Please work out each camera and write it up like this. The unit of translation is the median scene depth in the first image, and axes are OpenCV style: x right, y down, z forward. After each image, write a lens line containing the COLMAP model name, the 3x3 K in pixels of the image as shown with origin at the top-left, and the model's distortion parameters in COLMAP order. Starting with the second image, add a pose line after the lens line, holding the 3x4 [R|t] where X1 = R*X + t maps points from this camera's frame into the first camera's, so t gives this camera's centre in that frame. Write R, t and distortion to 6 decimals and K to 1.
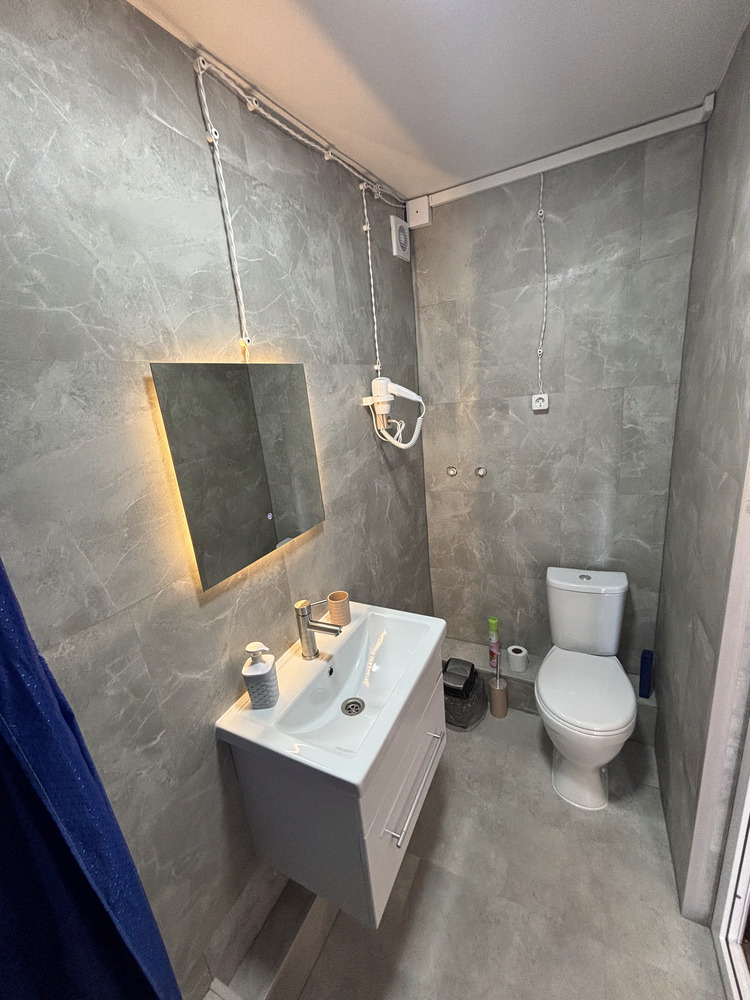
lens RADIAL K [[399.6, 0, 375.8], [0, 399.6, 498.8], [0, 0, 1]] dist [-0.000550, 0.000831]
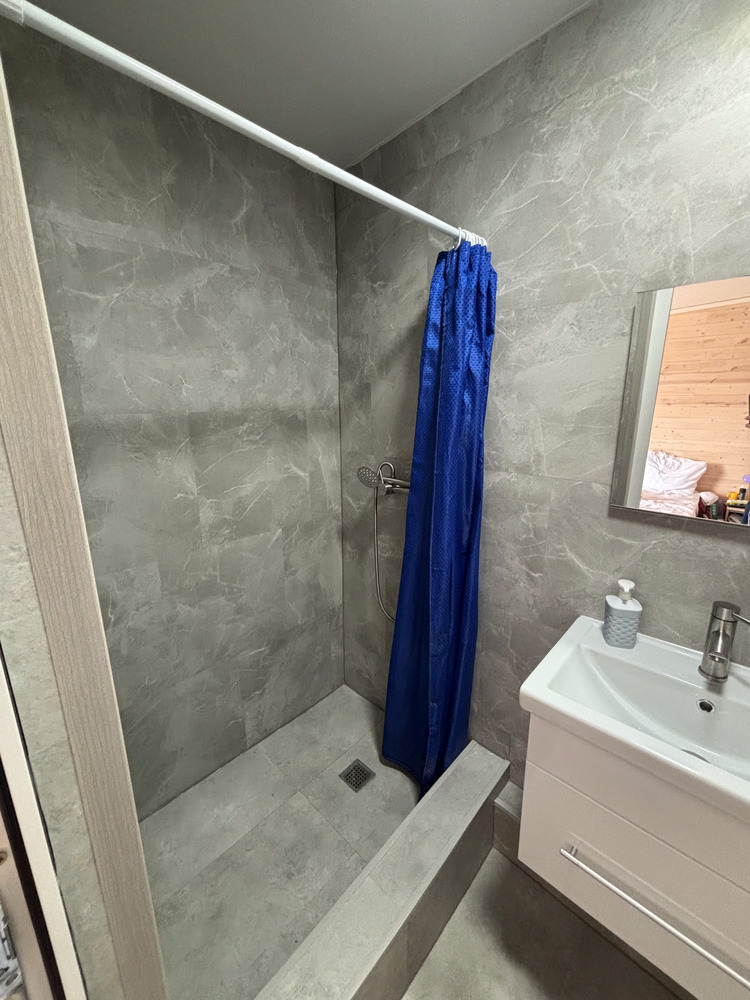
lens RADIAL K [[399.6, 0, 375.9], [0, 399.6, 498.2], [0, 0, 1]] dist [-0.000550, 0.000831]
pose [[-0.272457, 0.328177, -0.904470, 0.916355], [-0.227215, 0.891501, 0.391917, -0.088166], [0.934955, 0.312290, -0.168329, 0.680348]]
